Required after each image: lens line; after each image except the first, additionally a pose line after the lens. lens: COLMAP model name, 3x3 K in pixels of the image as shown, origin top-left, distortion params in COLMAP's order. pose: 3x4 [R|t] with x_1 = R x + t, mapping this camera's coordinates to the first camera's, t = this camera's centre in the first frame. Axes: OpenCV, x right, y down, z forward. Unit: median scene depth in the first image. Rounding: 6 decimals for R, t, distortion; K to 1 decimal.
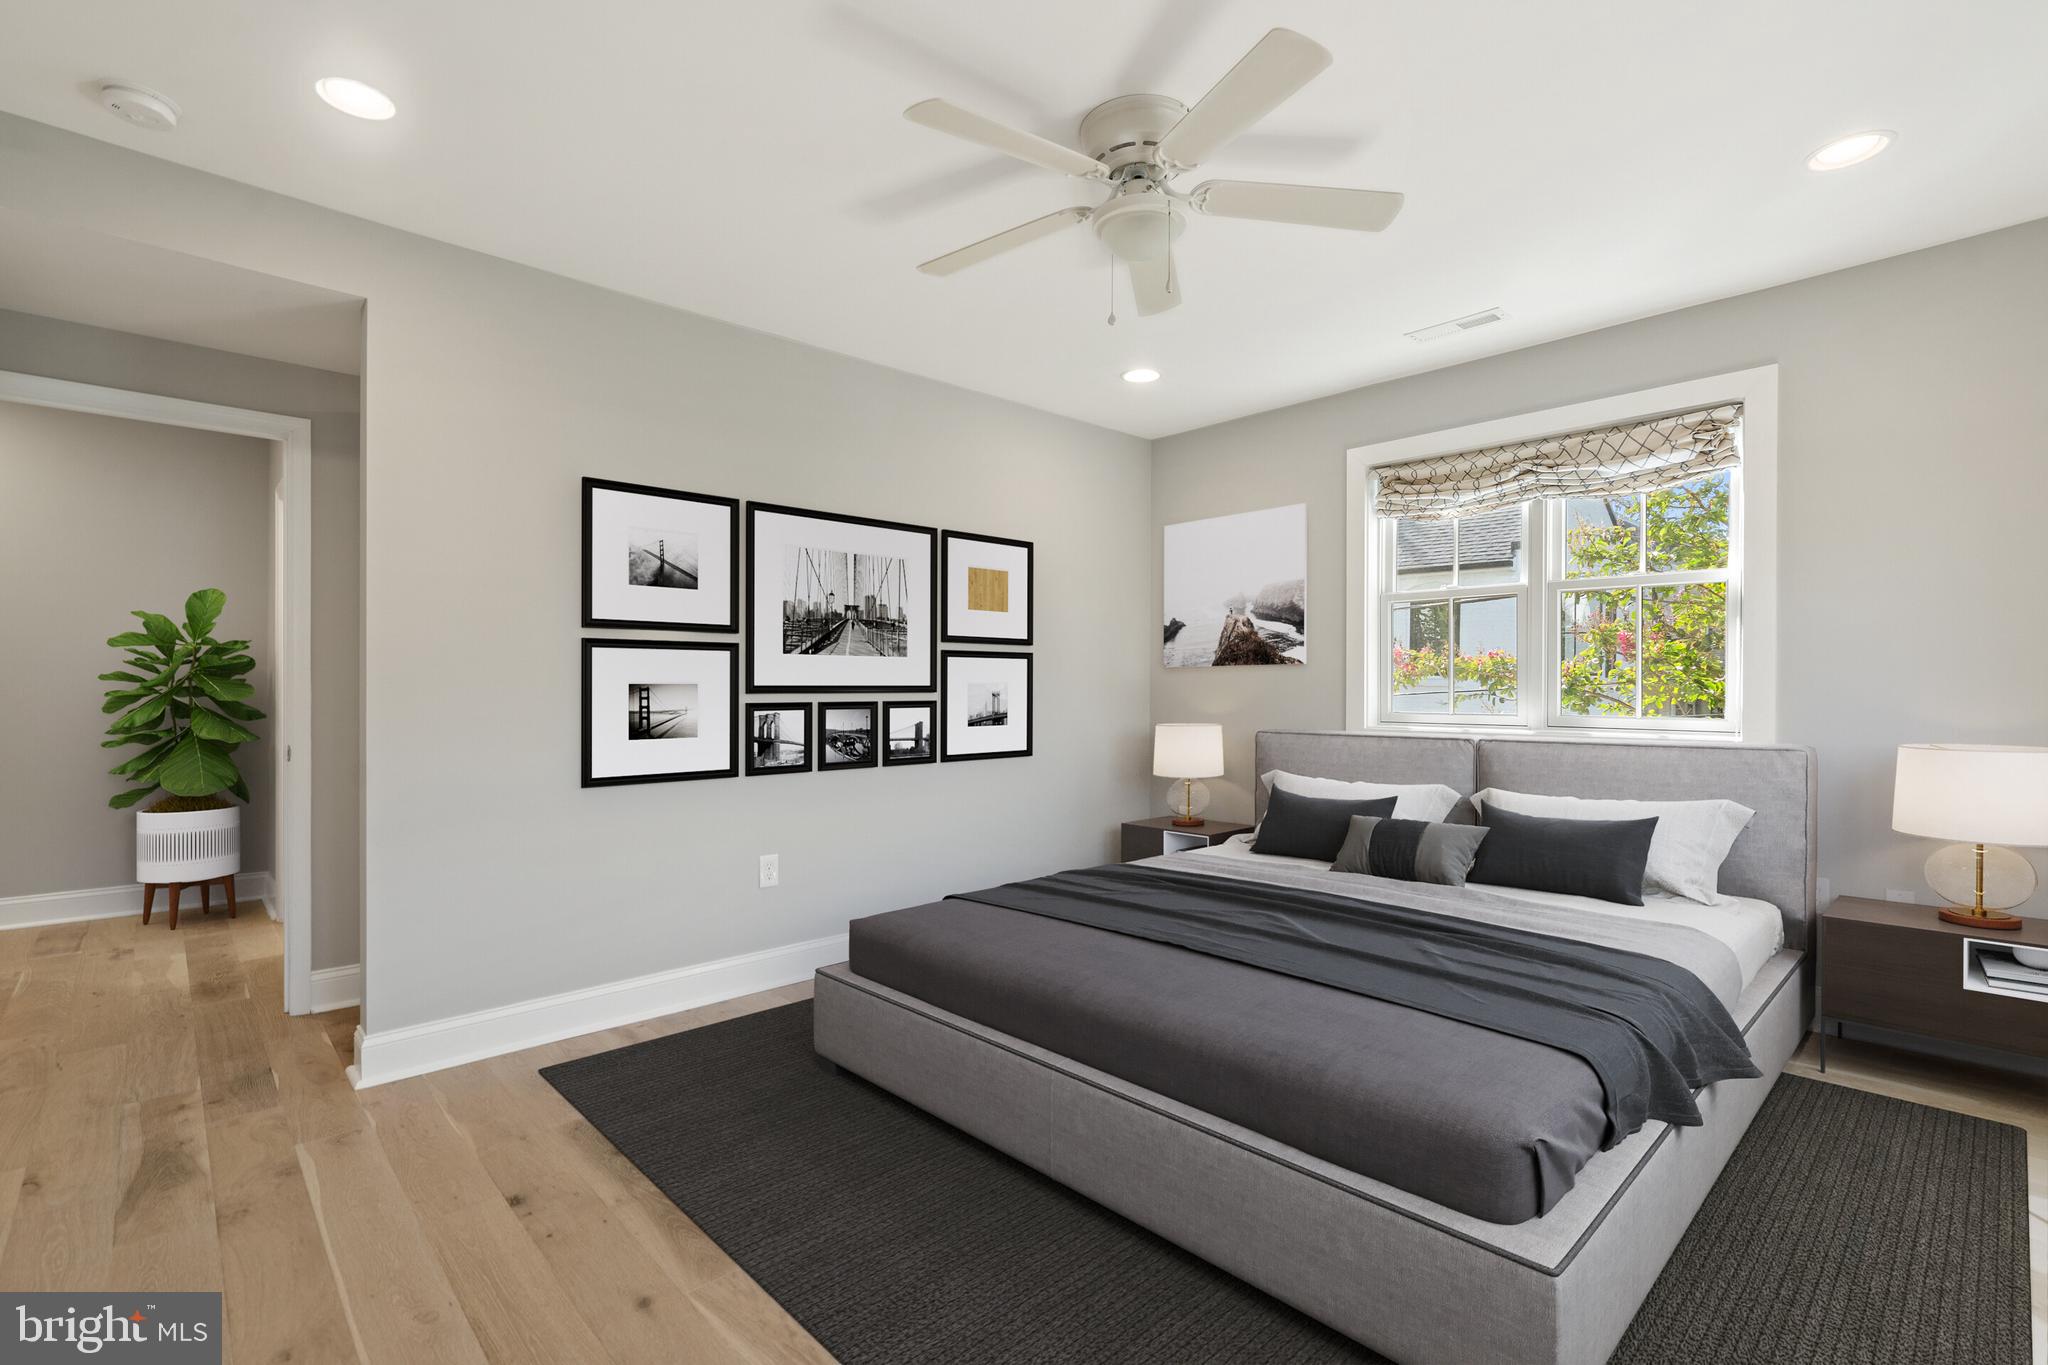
lens RADIAL K [[927.3, 0, 1024.0], [0, 927.3, 682.5], [0, 0, 1]] dist [-0.000085, -0.000094]
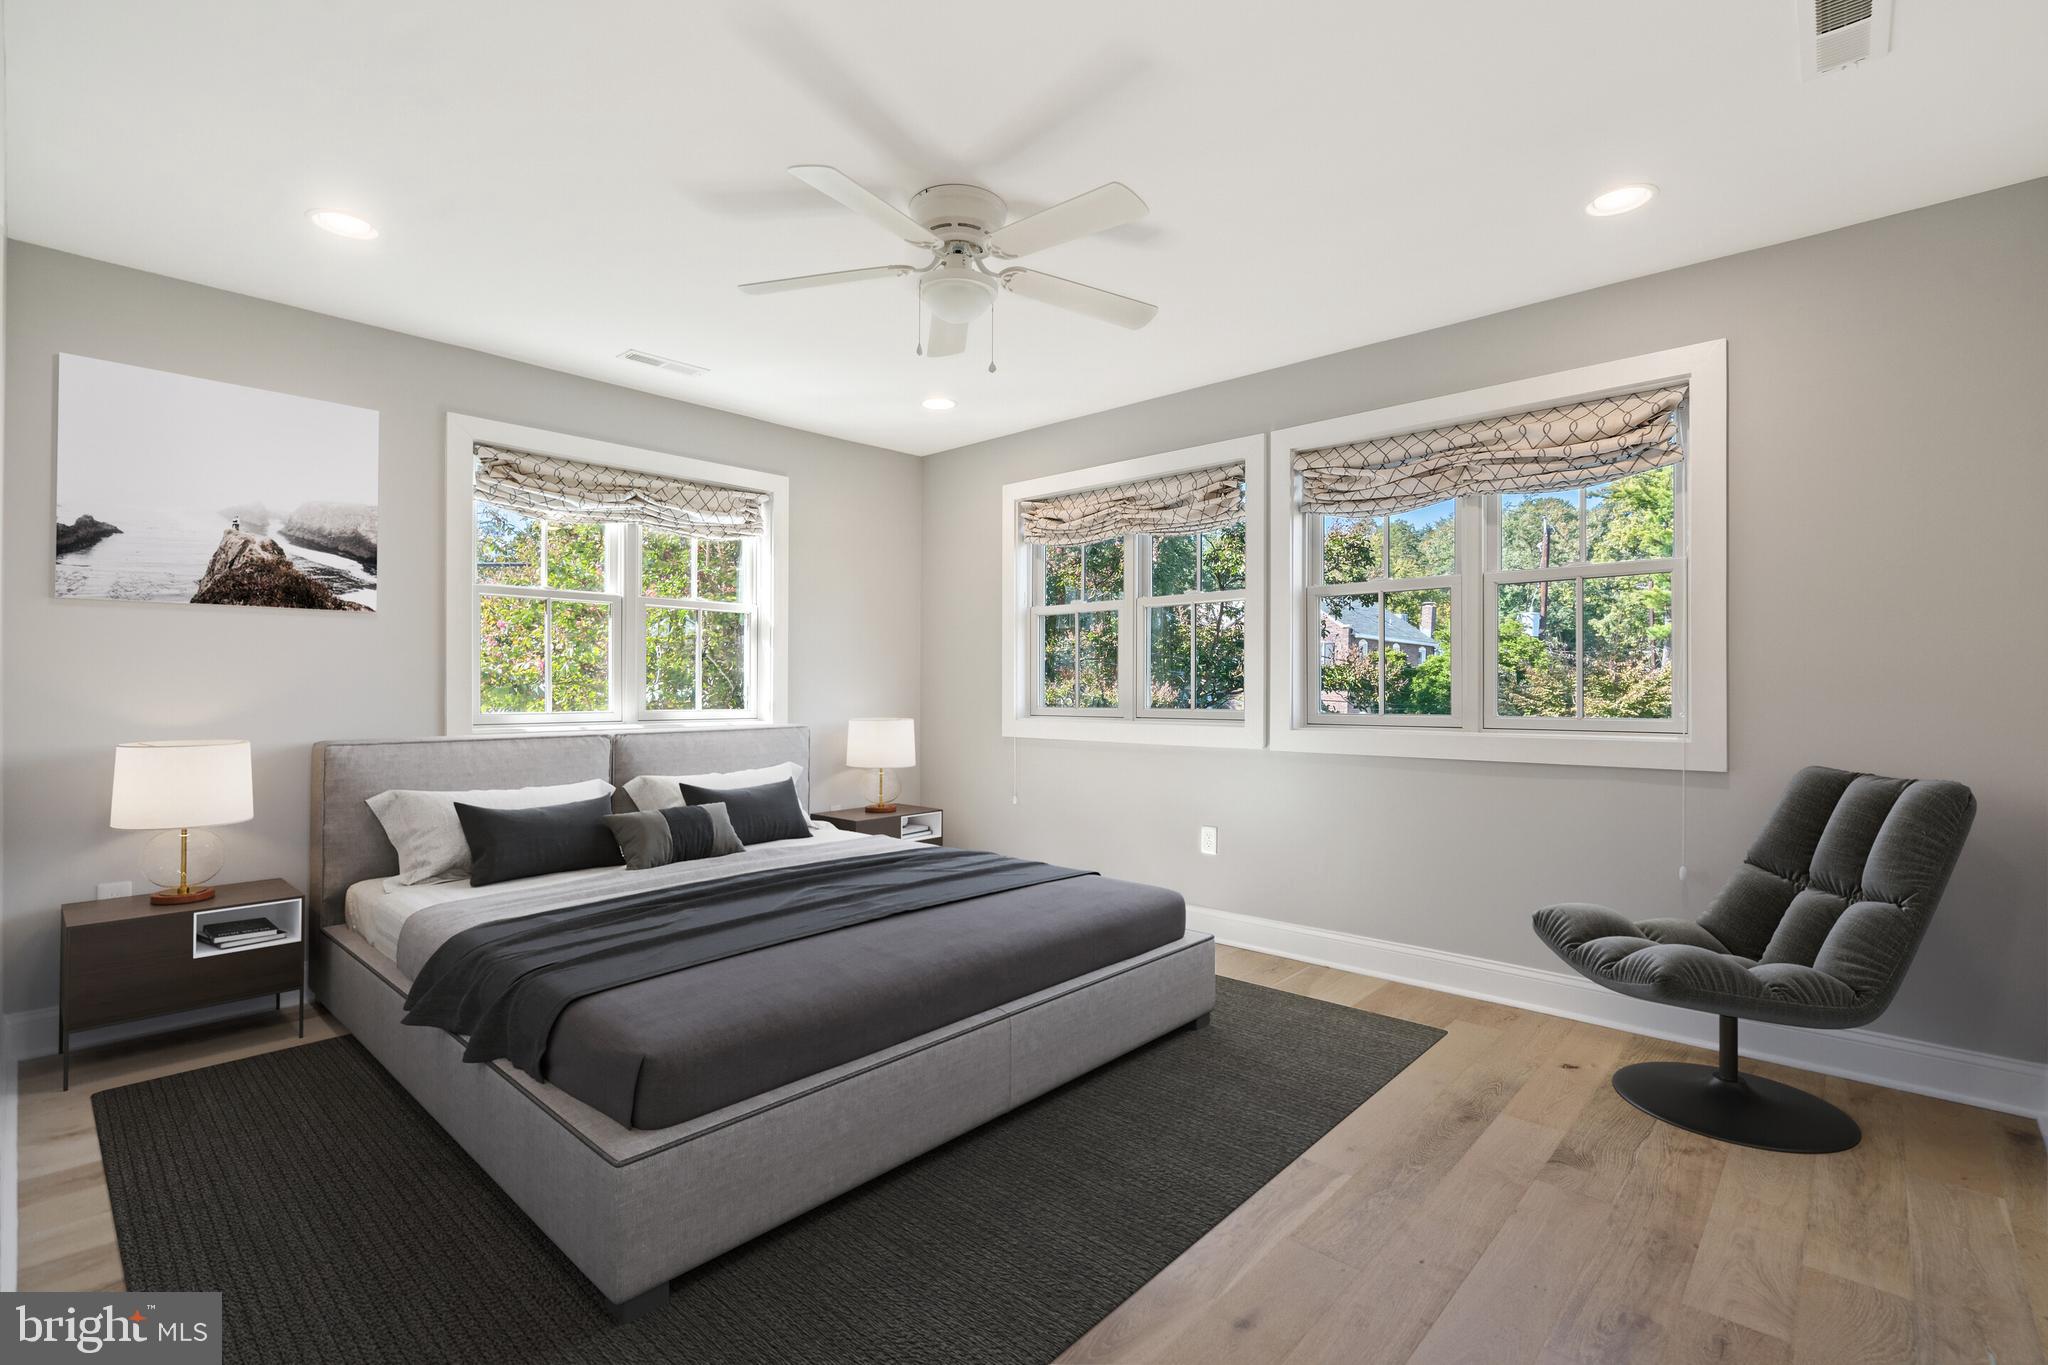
lens RADIAL K [[927.3, 0, 1024.0], [0, 927.3, 682.5], [0, 0, 1]] dist [-0.000085, -0.000094]
pose [[-0.076718, 0.008203, 0.997019, -0.508992], [-0.007422, 0.999934, -0.008798, 0.040930], [-0.997025, -0.008075, -0.076652, 0.480448]]
